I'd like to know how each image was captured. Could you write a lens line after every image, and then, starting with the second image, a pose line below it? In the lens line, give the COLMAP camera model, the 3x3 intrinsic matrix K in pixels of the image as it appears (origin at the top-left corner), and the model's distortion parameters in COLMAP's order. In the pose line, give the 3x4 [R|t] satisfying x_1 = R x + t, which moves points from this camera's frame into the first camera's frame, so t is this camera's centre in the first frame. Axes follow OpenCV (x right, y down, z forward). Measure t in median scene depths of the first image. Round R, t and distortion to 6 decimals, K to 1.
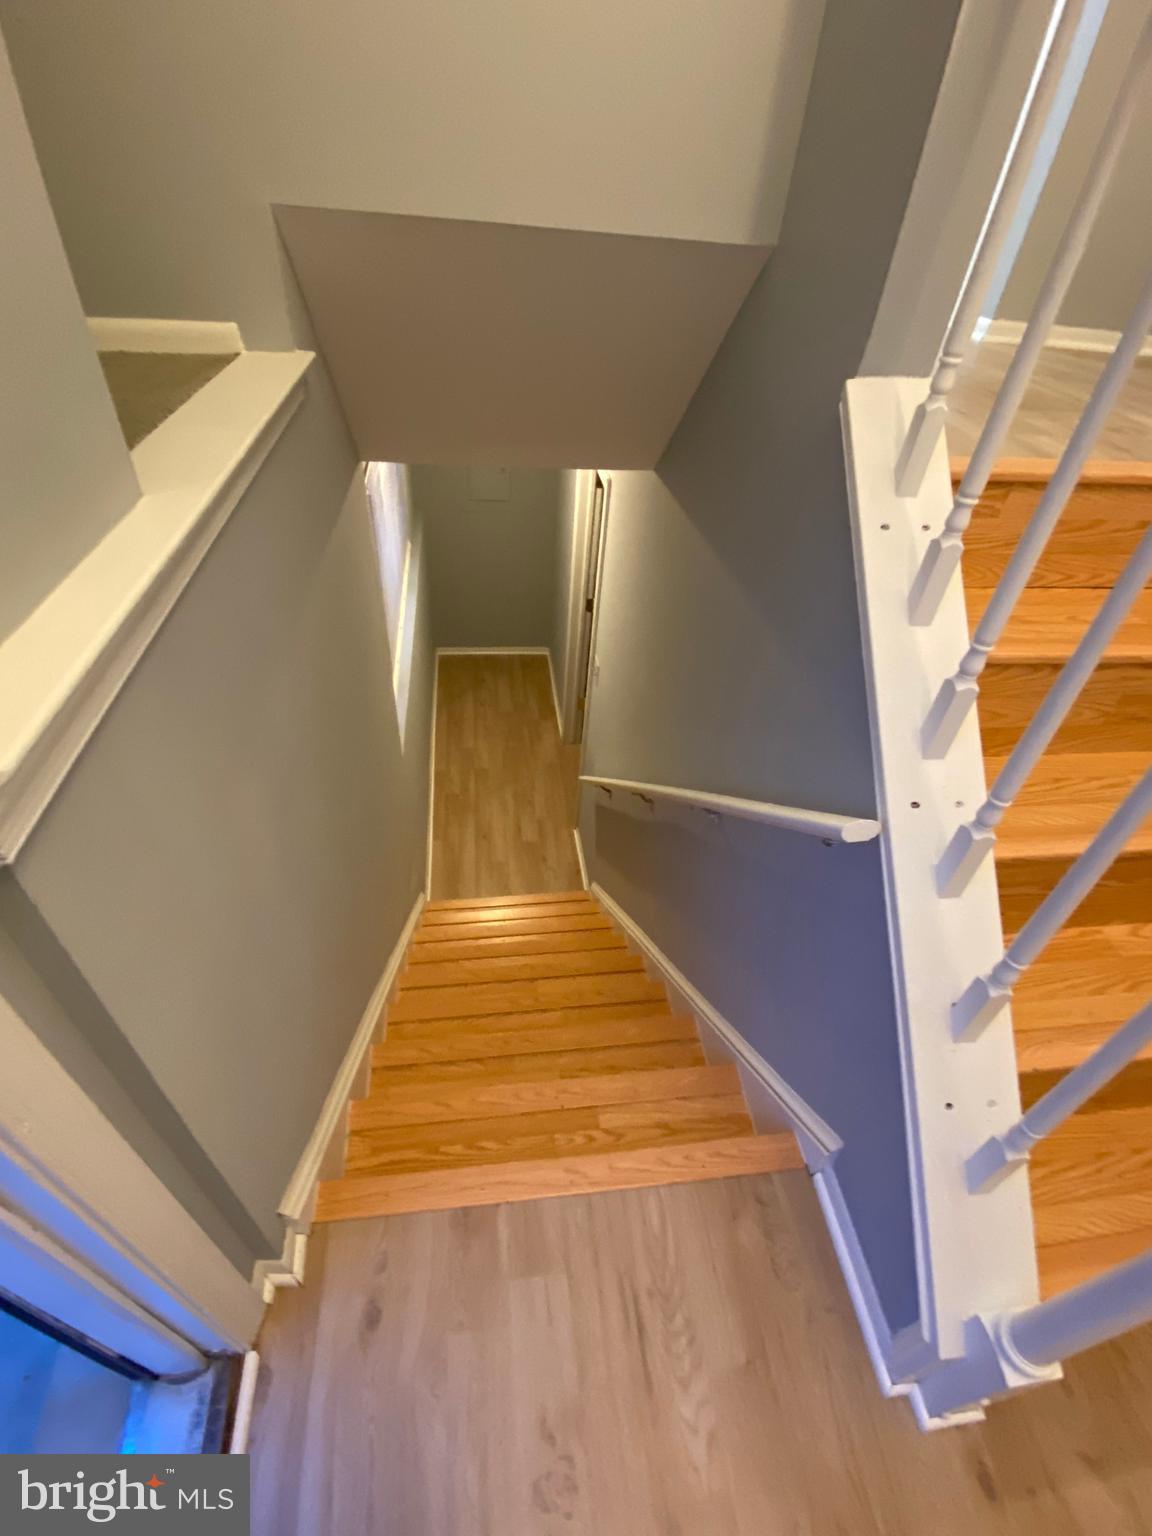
lens RADIAL K [[687.6, 0, 573.7], [0, 687.6, 754.9], [0, 0, 1]] dist [-0.002383, -0.000103]
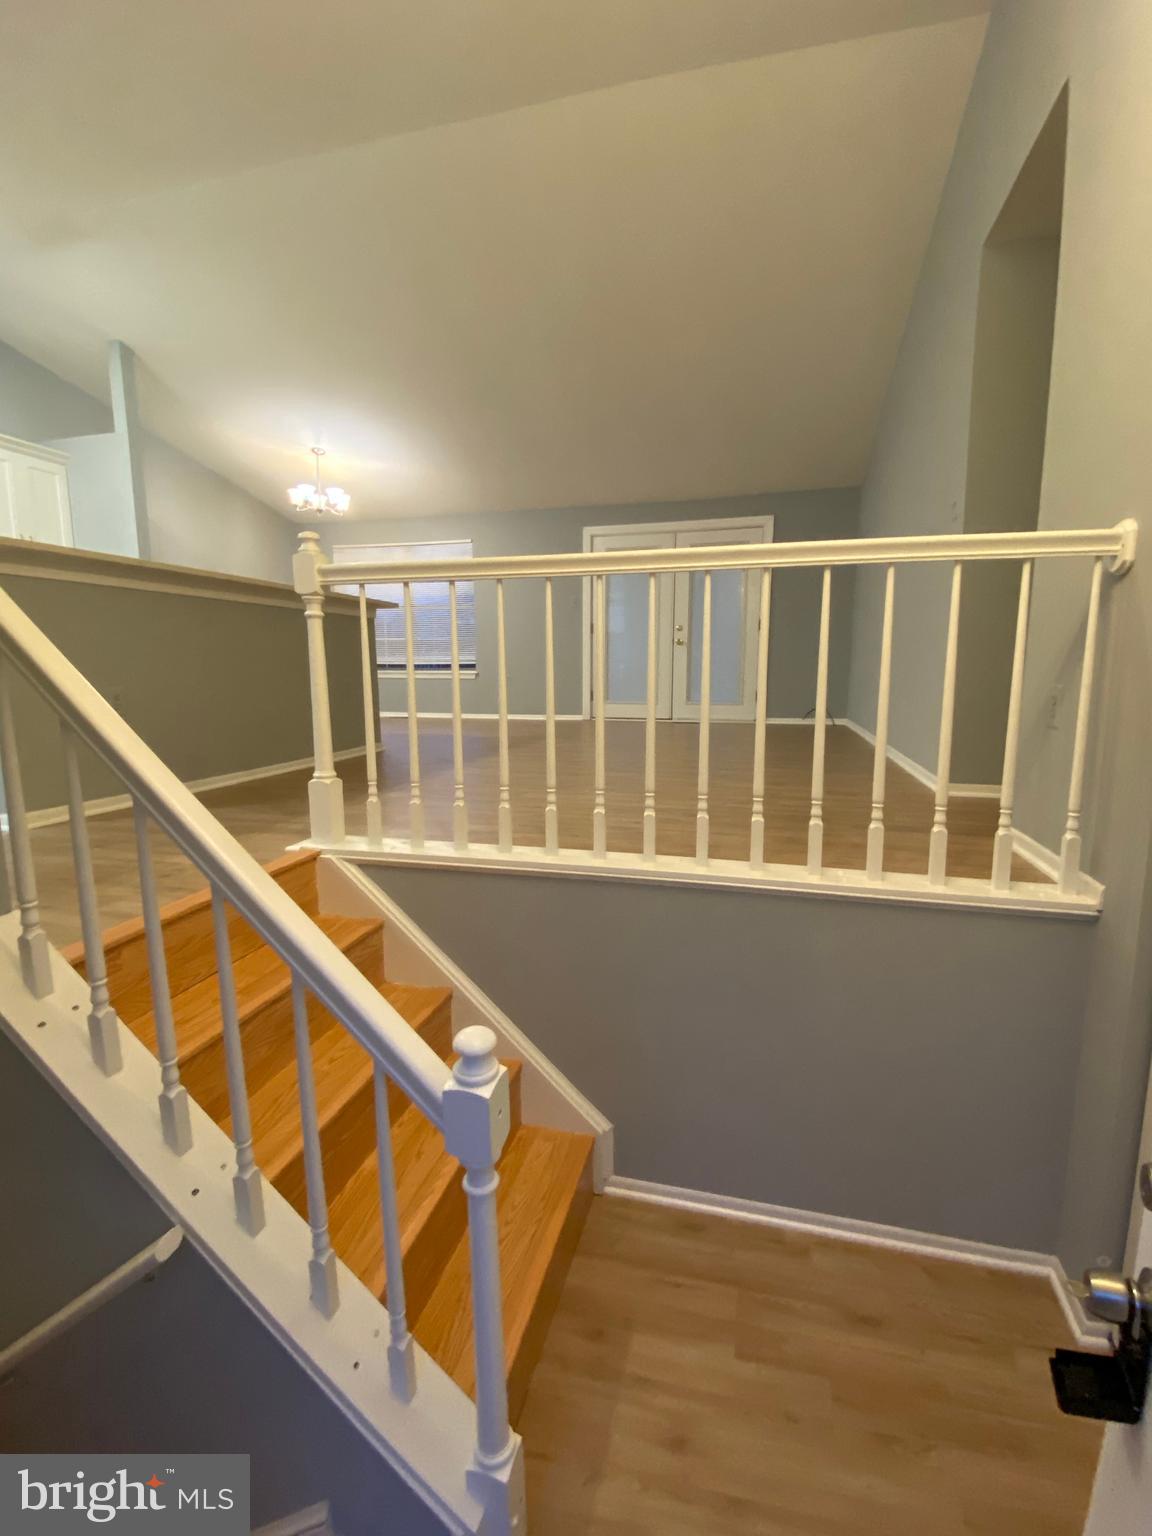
lens RADIAL K [[695.3, 0, 576.0], [0, 695.3, 768.0], [0, 0, 1]] dist [0.057998, -0.054349]
pose [[0.369224, -0.209235, 0.905480, -0.248556], [0.623857, 0.777968, -0.074618, 0.000159], [-0.688822, 0.592441, 0.417777, -0.473317]]
